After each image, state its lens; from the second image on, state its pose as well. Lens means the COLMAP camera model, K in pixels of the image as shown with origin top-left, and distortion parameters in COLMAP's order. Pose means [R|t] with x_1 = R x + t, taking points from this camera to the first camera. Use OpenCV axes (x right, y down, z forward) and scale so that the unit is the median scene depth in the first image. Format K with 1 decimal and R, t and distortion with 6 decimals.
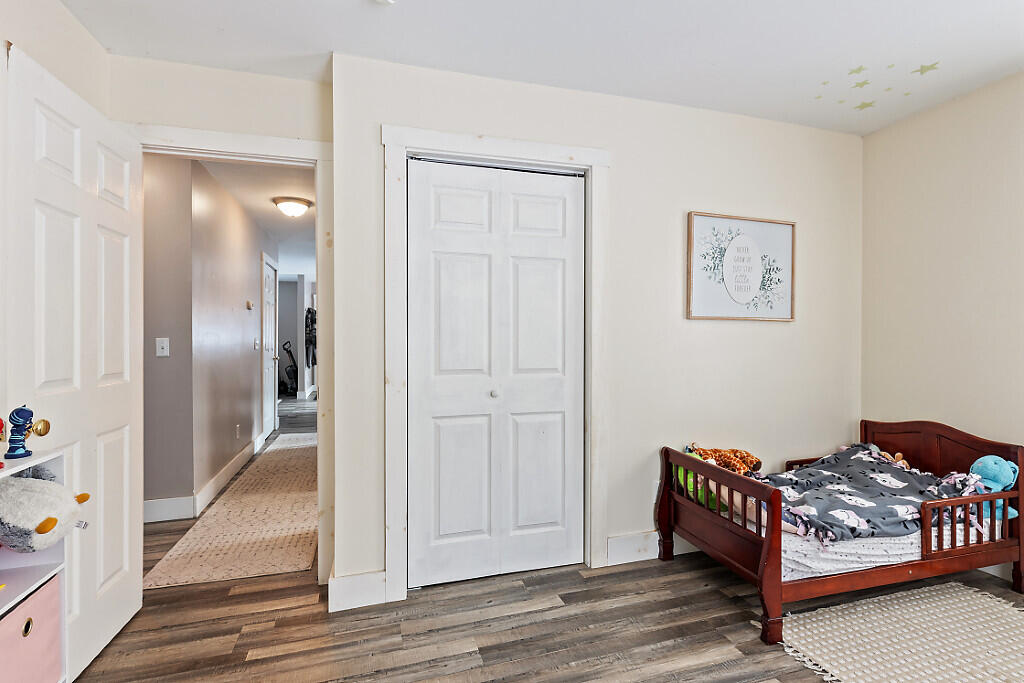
lens RADIAL K [[479.0, 0, 510.3], [0, 479.0, 342.0], [0, 0, 1]] dist [-0.002459, -0.000287]
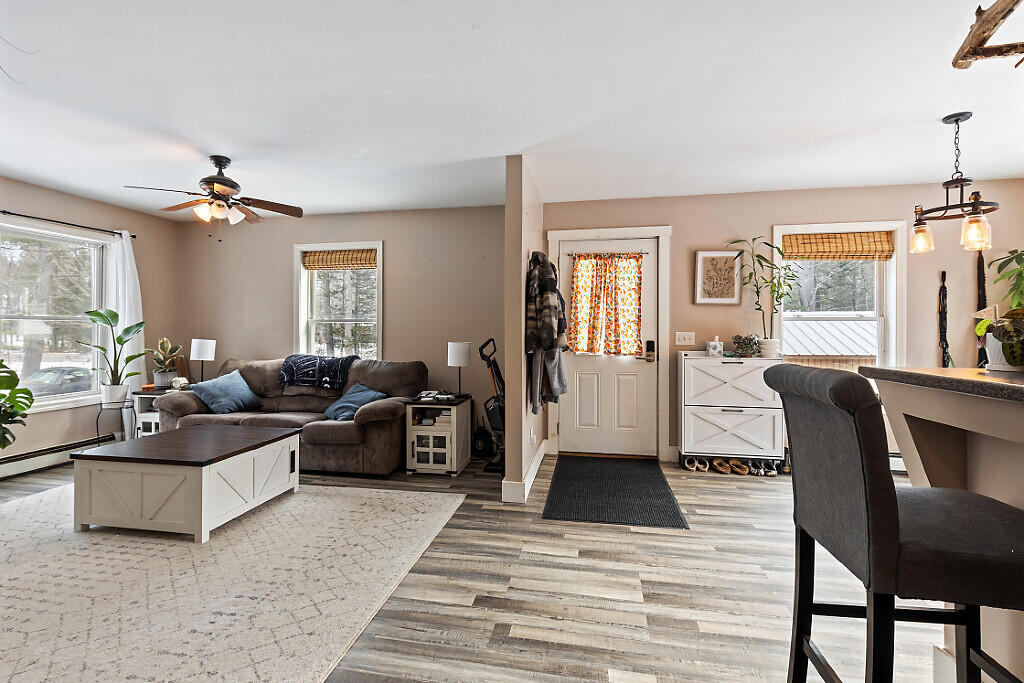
lens RADIAL K [[458.1, 0, 503.4], [0, 458.1, 335.3], [0, 0, 1]] dist [-0.001355, -0.001246]
pose [[0.876351, 0.002097, -0.481669, -0.267653], [-0.001245, 0.999997, 0.002089, -0.005223], [0.481672, -0.001231, 0.876351, 0.670048]]
